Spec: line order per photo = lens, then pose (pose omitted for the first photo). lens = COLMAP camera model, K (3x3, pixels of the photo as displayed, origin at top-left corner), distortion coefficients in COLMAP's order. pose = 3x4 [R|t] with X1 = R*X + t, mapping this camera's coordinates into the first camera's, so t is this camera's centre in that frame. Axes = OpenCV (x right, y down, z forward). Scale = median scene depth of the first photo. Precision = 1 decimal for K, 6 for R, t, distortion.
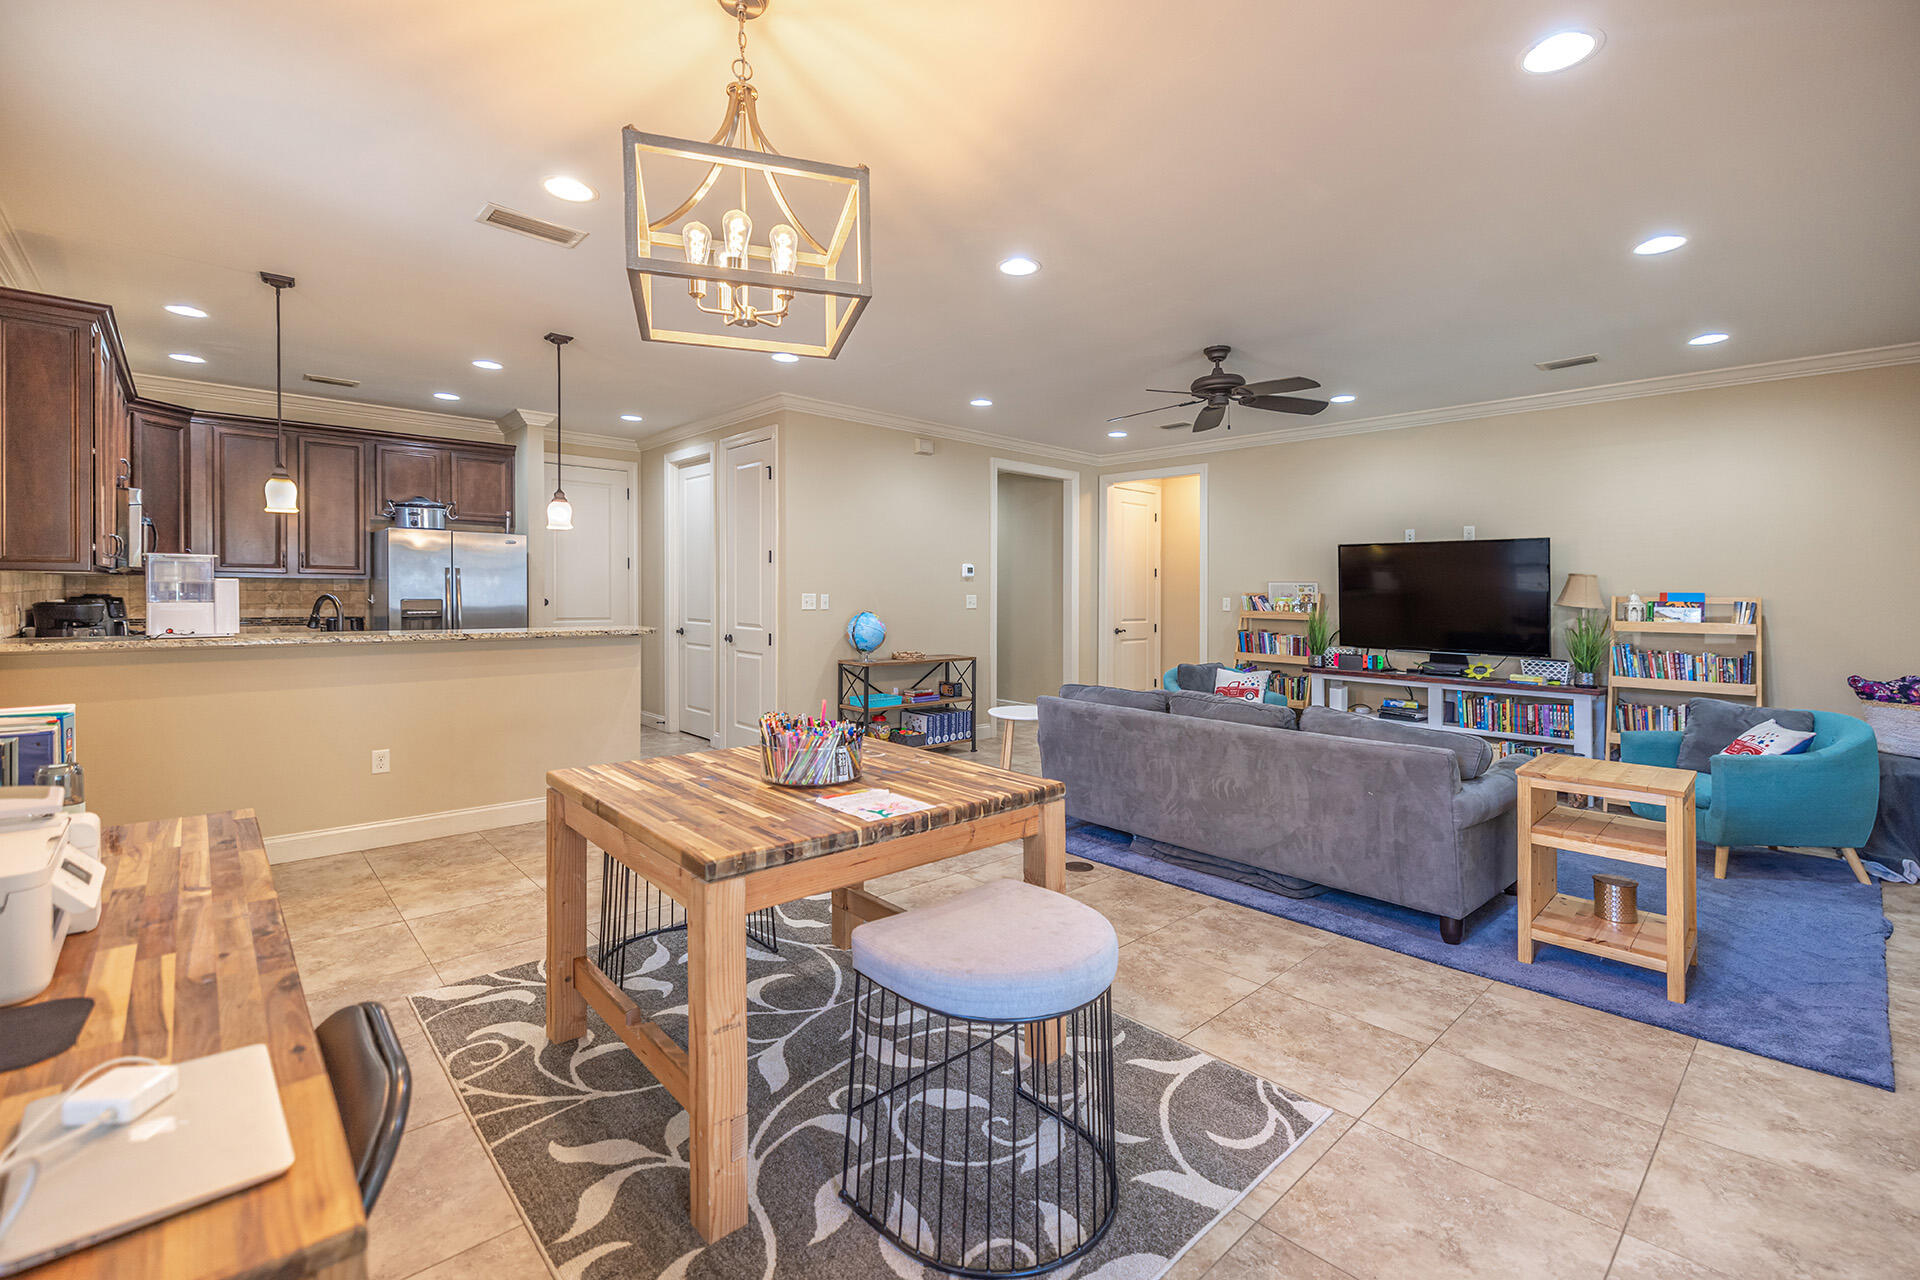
lens RADIAL K [[822.0, 0, 991.9], [0, 822.0, 600.1], [0, 0, 1]] dist [0.002410, 0.000908]
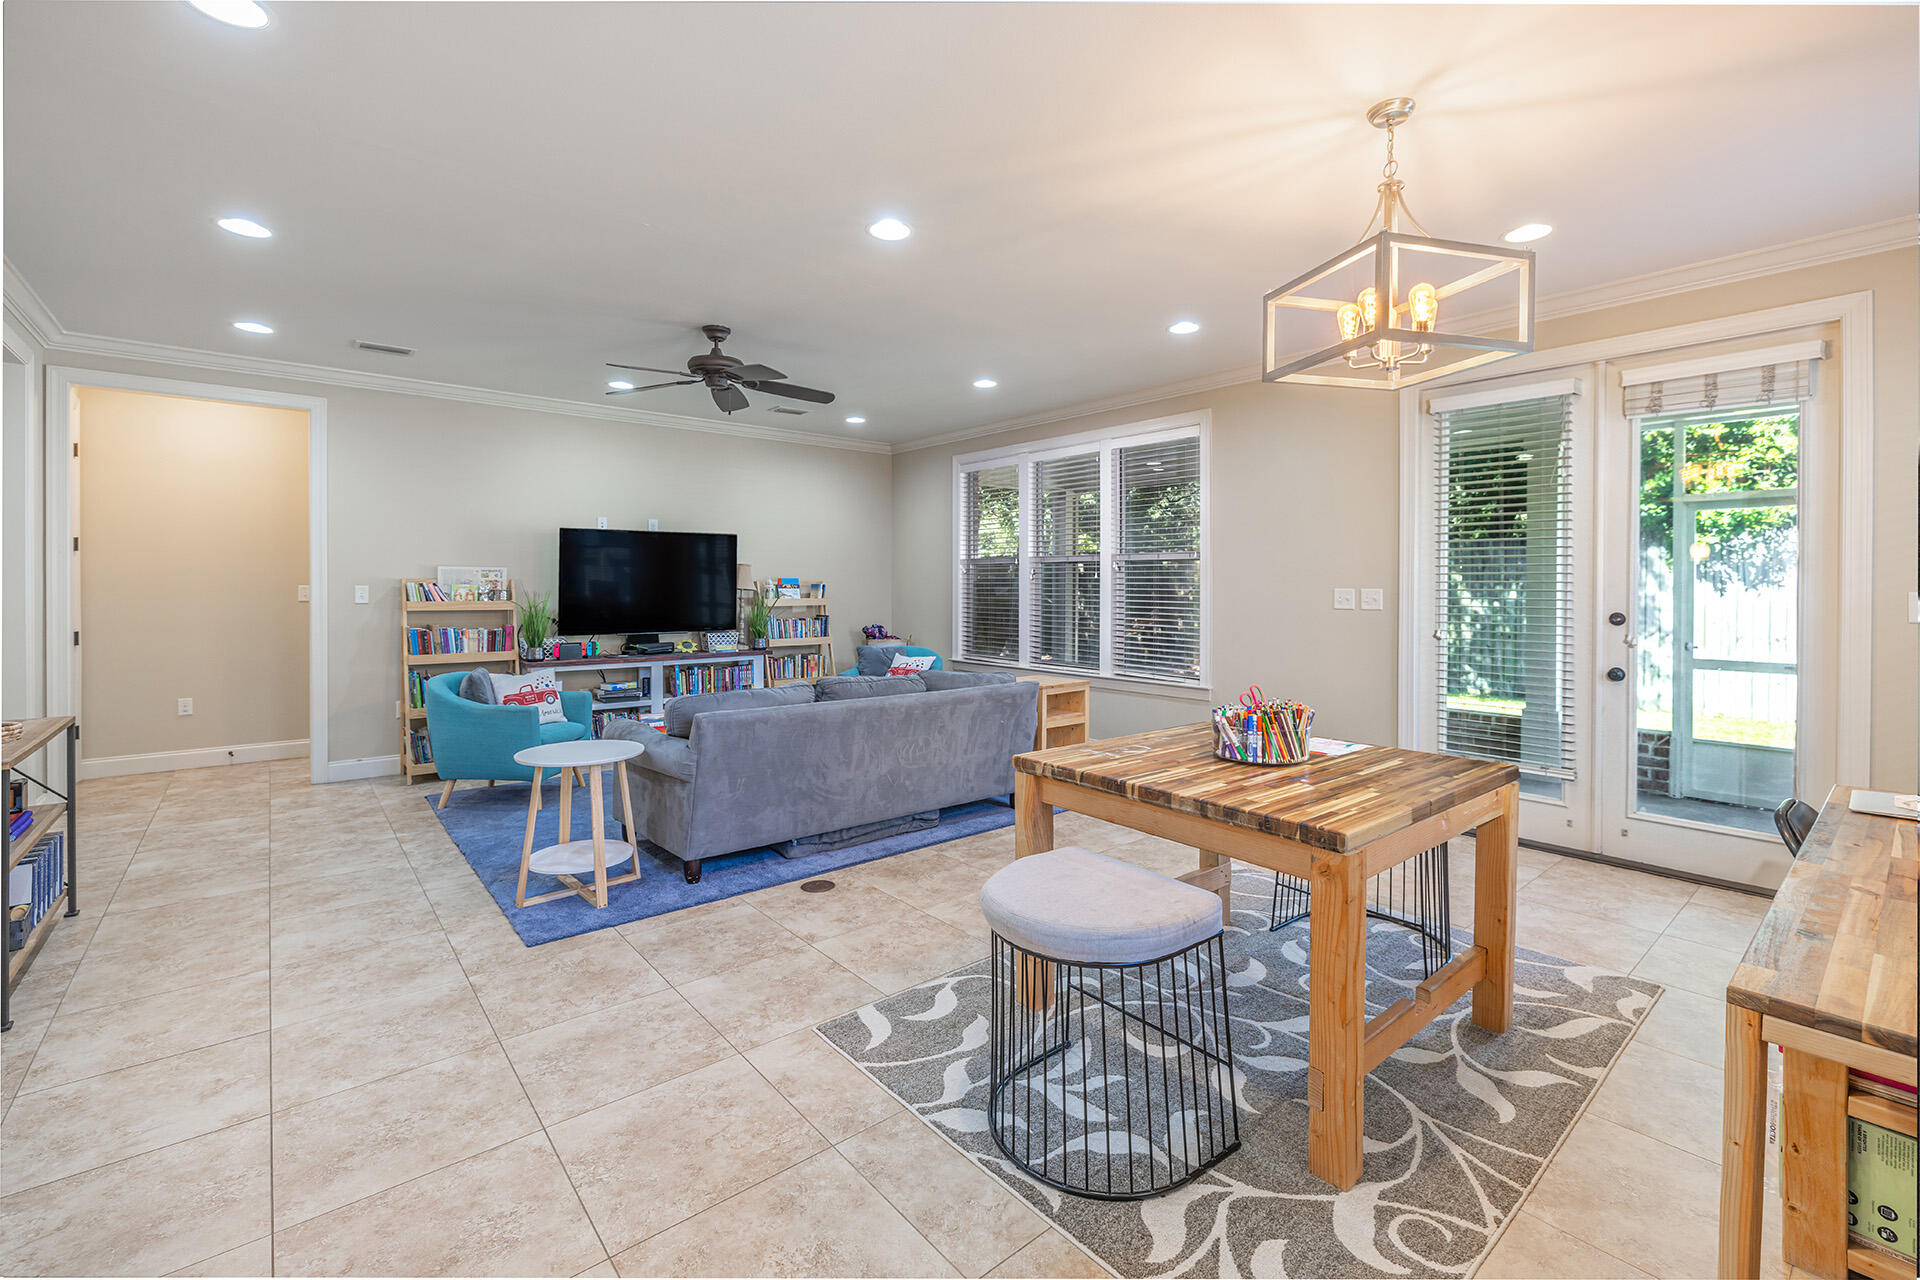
lens RADIAL K [[822.0, 0, 952.3], [0, 822.0, 576.8], [0, 0, 1]] dist [0.002410, 0.000908]
pose [[0.074777, -0.002448, 0.997197, -0.788590], [0.003589, 0.999991, 0.002185, -0.019411], [-0.997194, 0.003416, 0.074785, 0.781263]]
